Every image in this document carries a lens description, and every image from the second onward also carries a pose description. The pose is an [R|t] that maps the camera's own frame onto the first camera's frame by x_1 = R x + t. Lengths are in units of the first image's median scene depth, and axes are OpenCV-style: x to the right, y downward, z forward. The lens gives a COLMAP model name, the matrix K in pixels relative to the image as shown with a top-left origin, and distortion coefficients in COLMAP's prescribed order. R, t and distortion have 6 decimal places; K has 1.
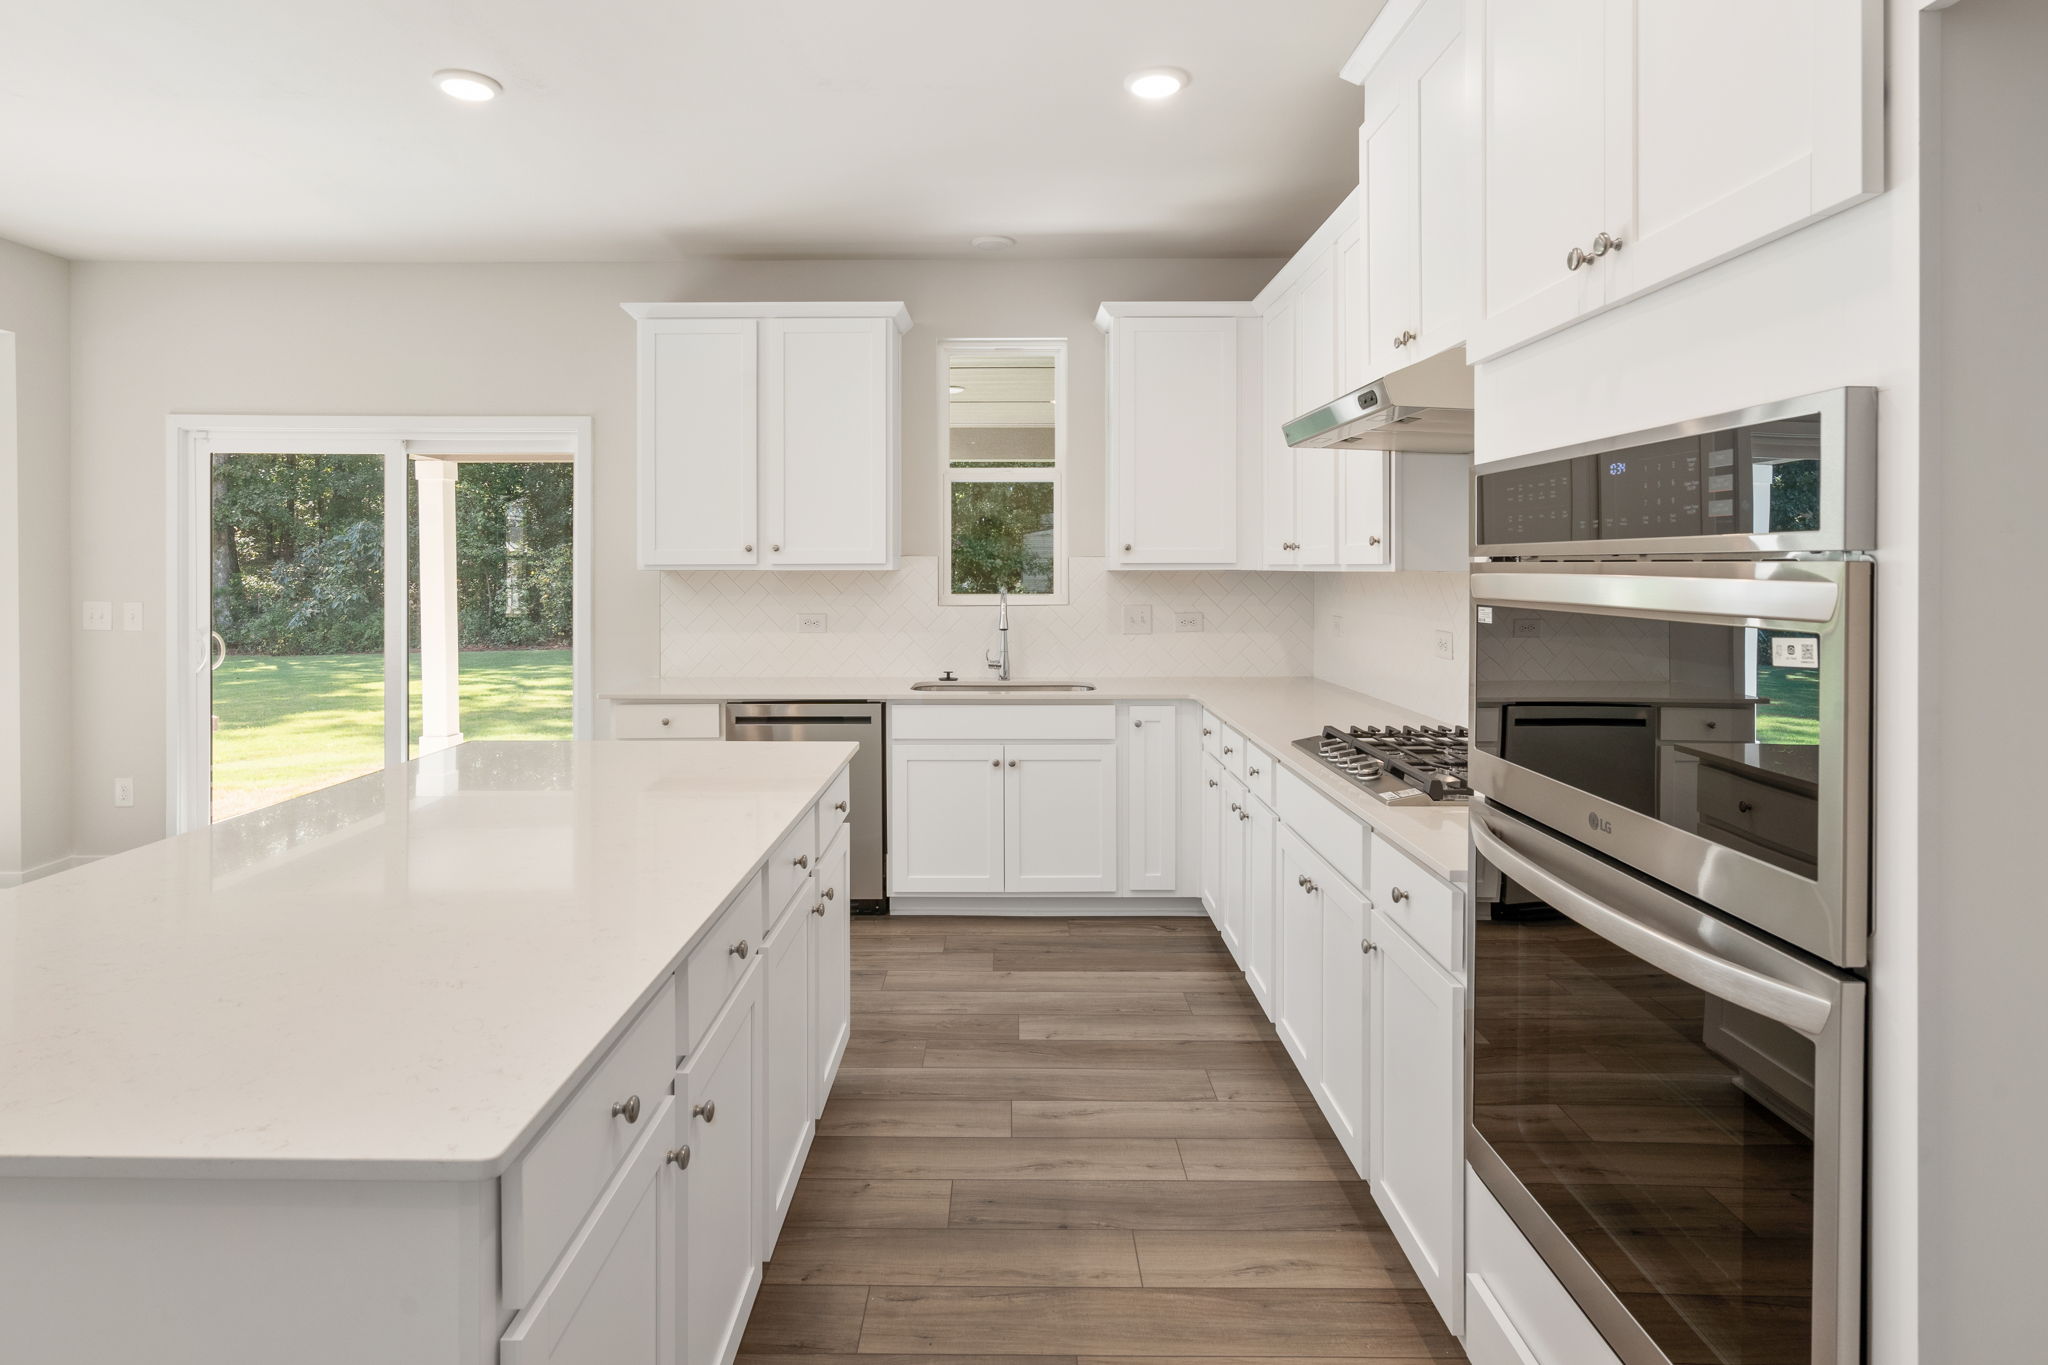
lens RADIAL K [[1136.4, 0, 1013.2], [0, 1136.4, 572.0], [0, 0, 1]] dist [-0.001011, -0.000082]
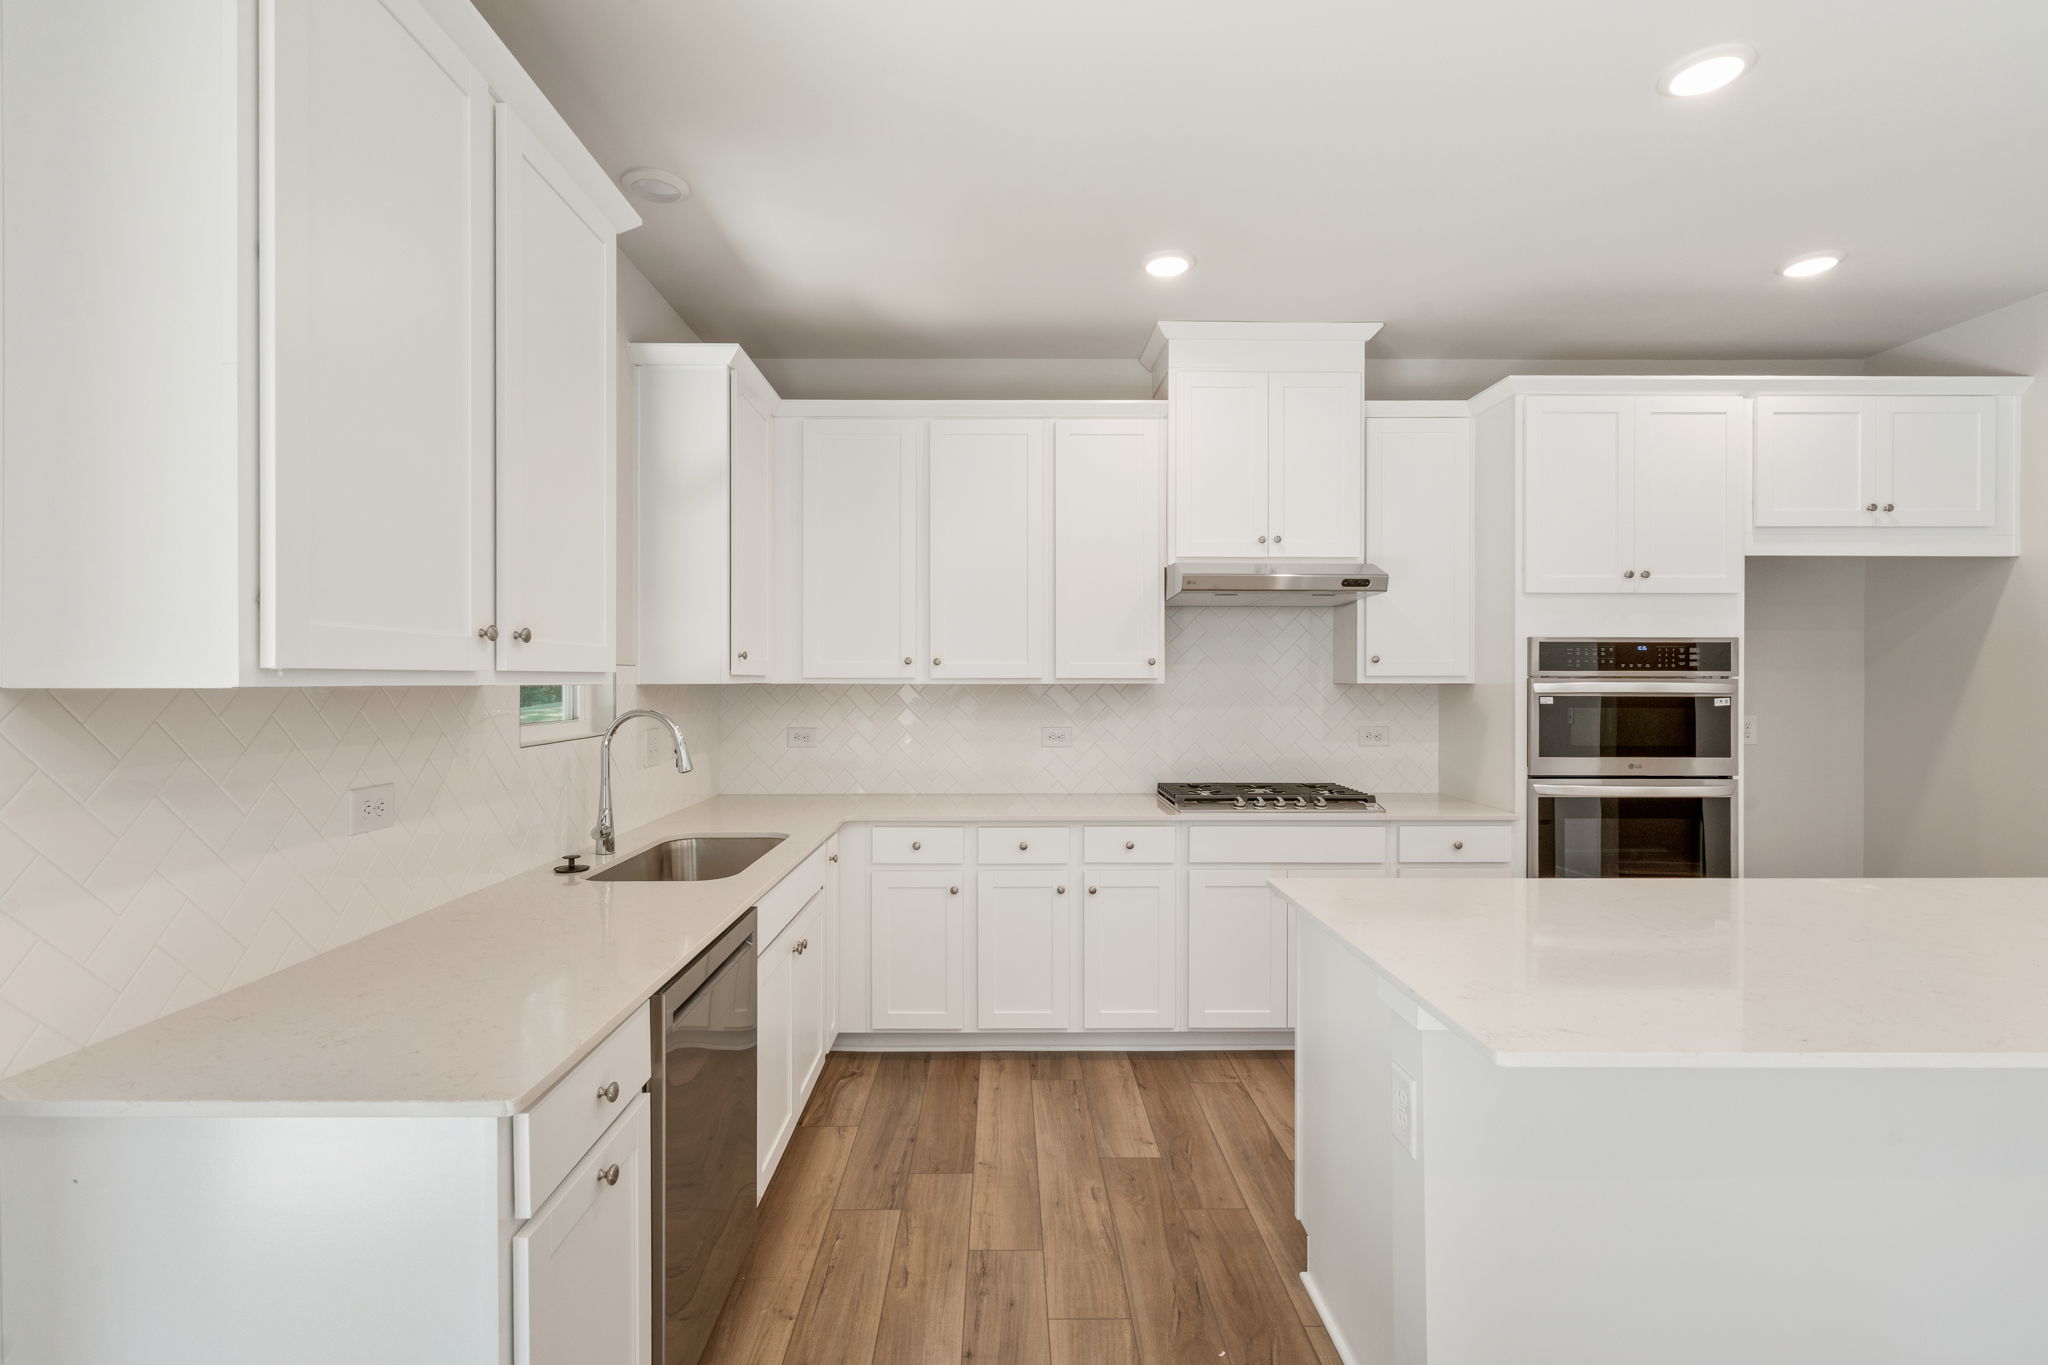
lens RADIAL K [[934.0, 0, 1024.0], [0, 934.0, 682.5], [0, 0, 1]] dist [-0.000441, 0.000000]
pose [[-0.026259, 0.000448, 0.999655, -0.759766], [0.005660, 0.999984, -0.000299, -0.002771], [-0.999639, 0.005650, -0.026261, 1.072966]]
